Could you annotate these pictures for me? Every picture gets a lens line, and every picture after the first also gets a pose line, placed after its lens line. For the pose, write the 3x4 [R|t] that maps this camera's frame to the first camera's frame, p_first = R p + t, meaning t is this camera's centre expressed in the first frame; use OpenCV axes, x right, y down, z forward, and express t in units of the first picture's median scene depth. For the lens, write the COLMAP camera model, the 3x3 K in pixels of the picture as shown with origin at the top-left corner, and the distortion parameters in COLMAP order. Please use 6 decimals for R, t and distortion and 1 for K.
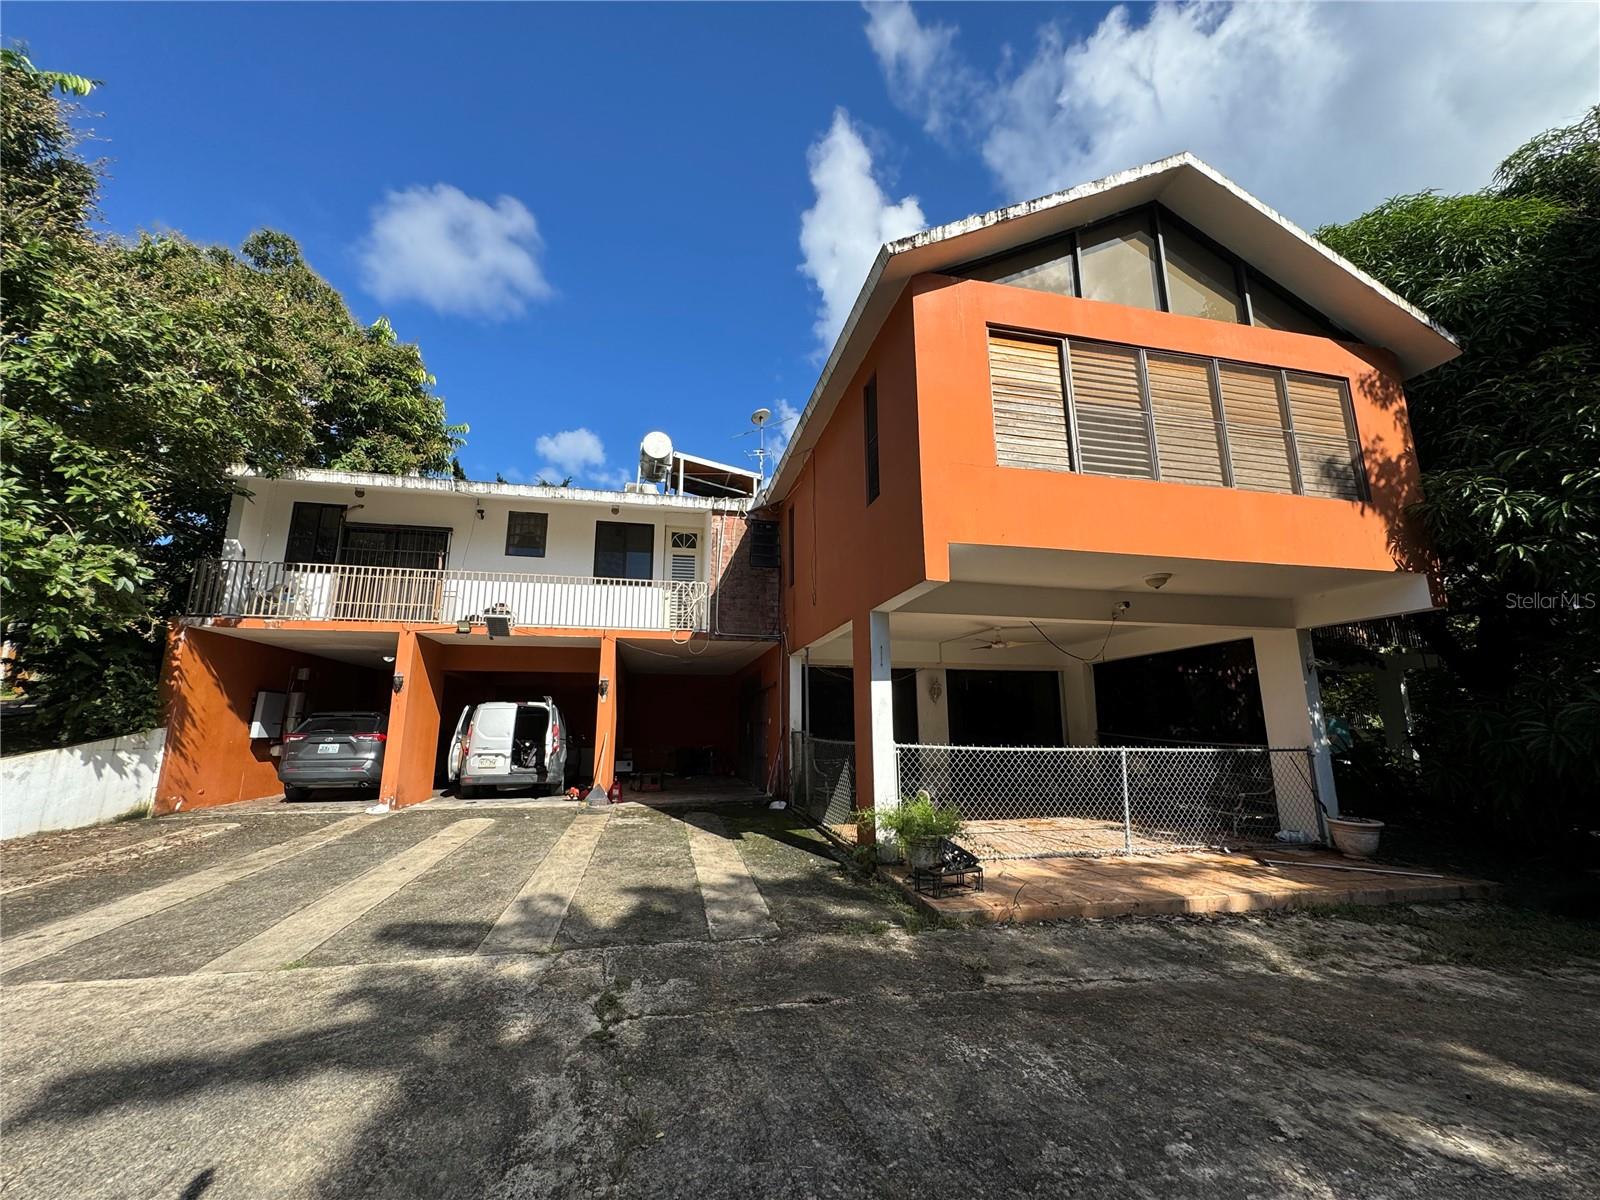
lens RADIAL K [[636.7, 0, 798.2], [0, 636.7, 595.8], [0, 0, 1]] dist [-0.003307, 0.001041]
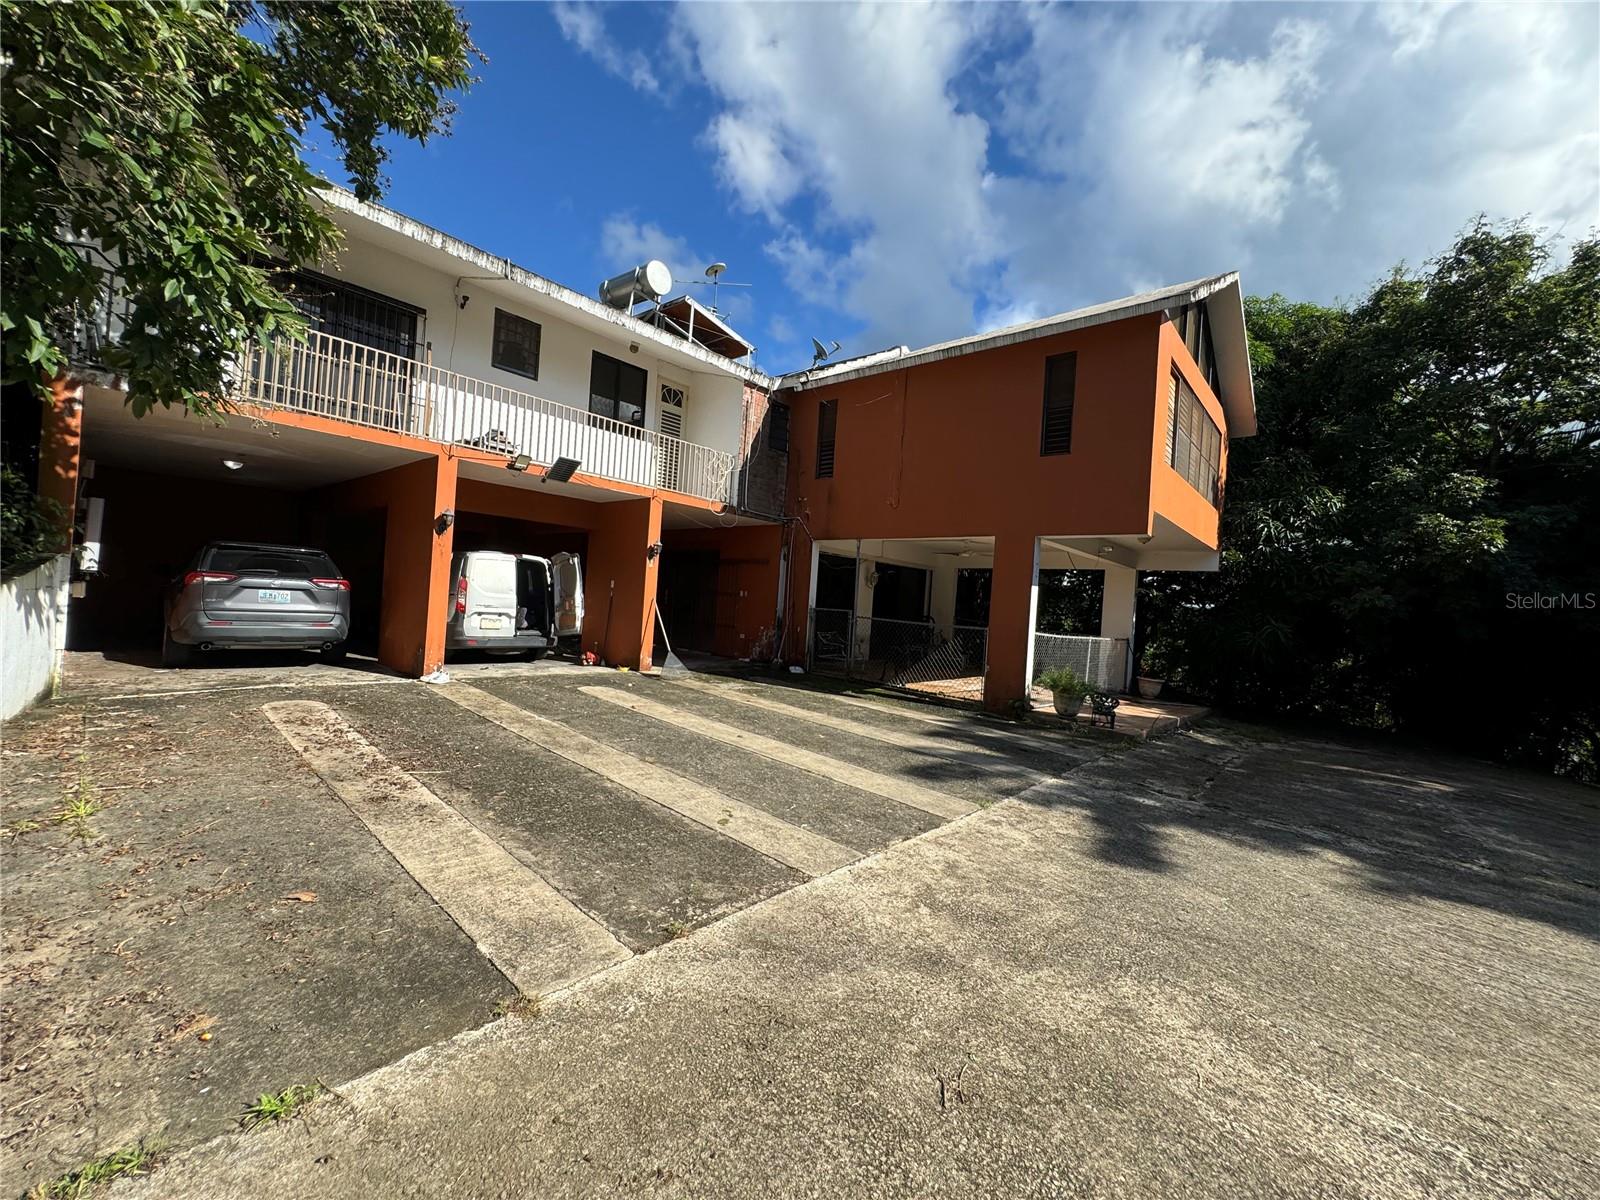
lens RADIAL K [[636.7, 0, 800.2], [0, 636.7, 601.5], [0, 0, 1]] dist [-0.003307, 0.001041]
pose [[0.806197, 0.057997, 0.588798, -0.648243], [-0.188940, 0.968312, 0.163323, 0.018694], [-0.560668, -0.242918, 0.791607, 0.104849]]
